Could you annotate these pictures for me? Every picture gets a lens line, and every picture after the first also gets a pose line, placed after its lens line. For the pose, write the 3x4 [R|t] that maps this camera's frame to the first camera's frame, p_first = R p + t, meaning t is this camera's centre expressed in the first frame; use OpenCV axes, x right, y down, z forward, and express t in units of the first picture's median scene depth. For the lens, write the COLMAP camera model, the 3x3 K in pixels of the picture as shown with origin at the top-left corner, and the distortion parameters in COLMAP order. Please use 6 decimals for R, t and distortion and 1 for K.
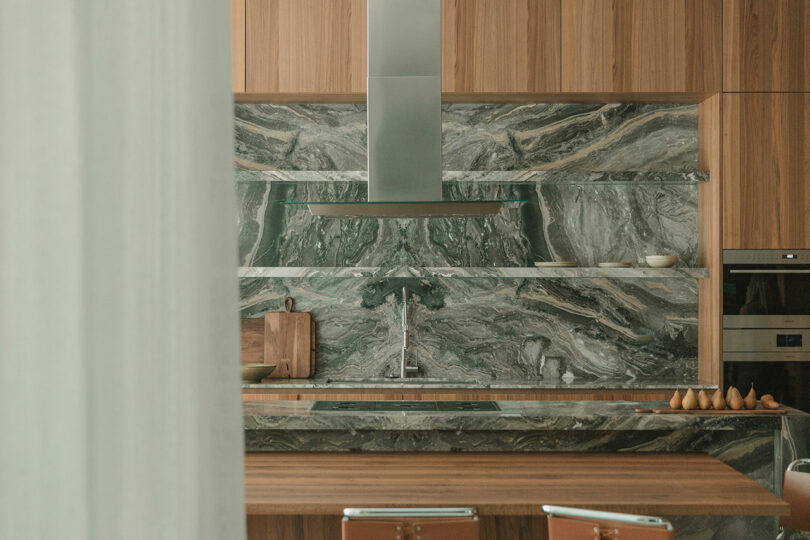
lens RADIAL K [[1449.7, 0, 407.6], [0, 1449.7, 292.2], [0, 0, 1]] dist [-0.005344, 0.000000]
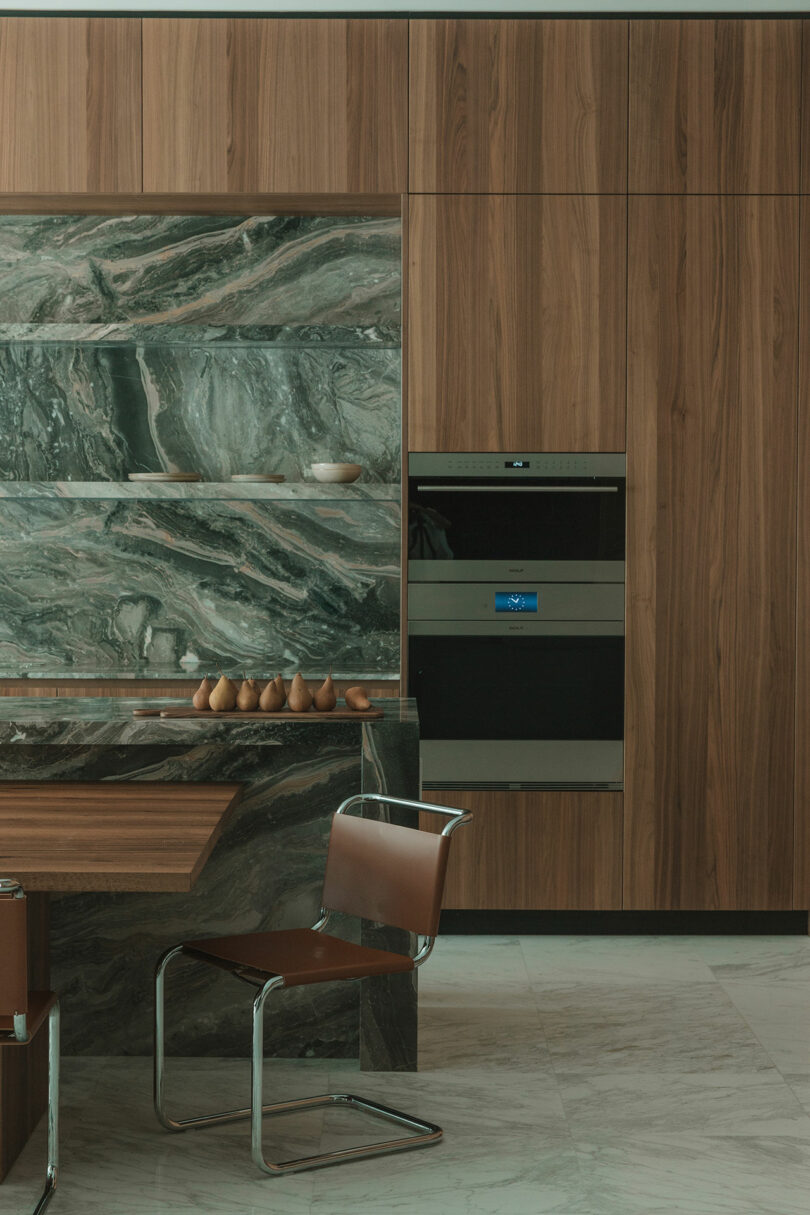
lens RADIAL K [[2174.6, 0, 341.6], [0, 2174.6, 622.7], [0, 0, 1]] dist [-0.005344, 0.000000]
pose [[0.999947, 0.002896, 0.009929, 0.174590], [-0.003248, 0.999358, 0.035691, 0.009285], [-0.009819, -0.035721, 0.999314, 0.078537]]
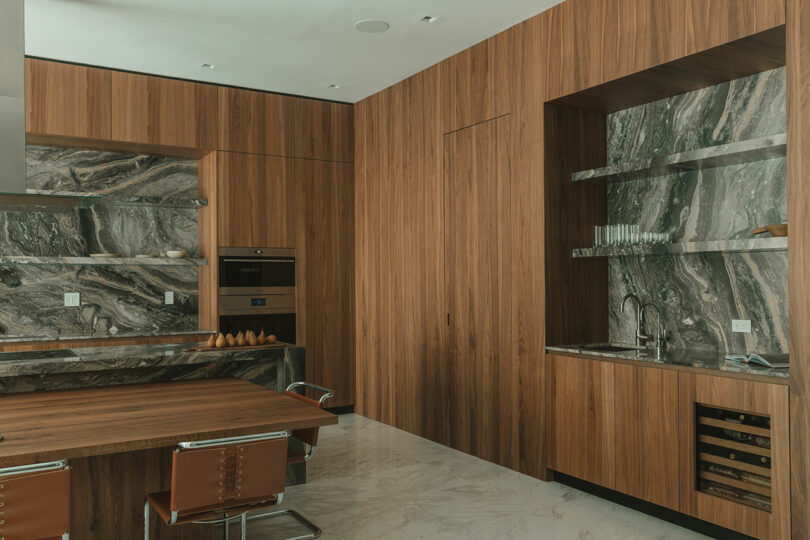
lens RADIAL K [[667.5, 0, 403.6], [0, 667.5, 274.9], [0, 0, 1]] dist [-0.010216, 0.003551]
pose [[0.846235, -0.001023, 0.532808, -0.005606], [0.011086, 0.999815, -0.015688, 0.015485], [-0.532694, 0.019182, 0.846091, 0.248499]]
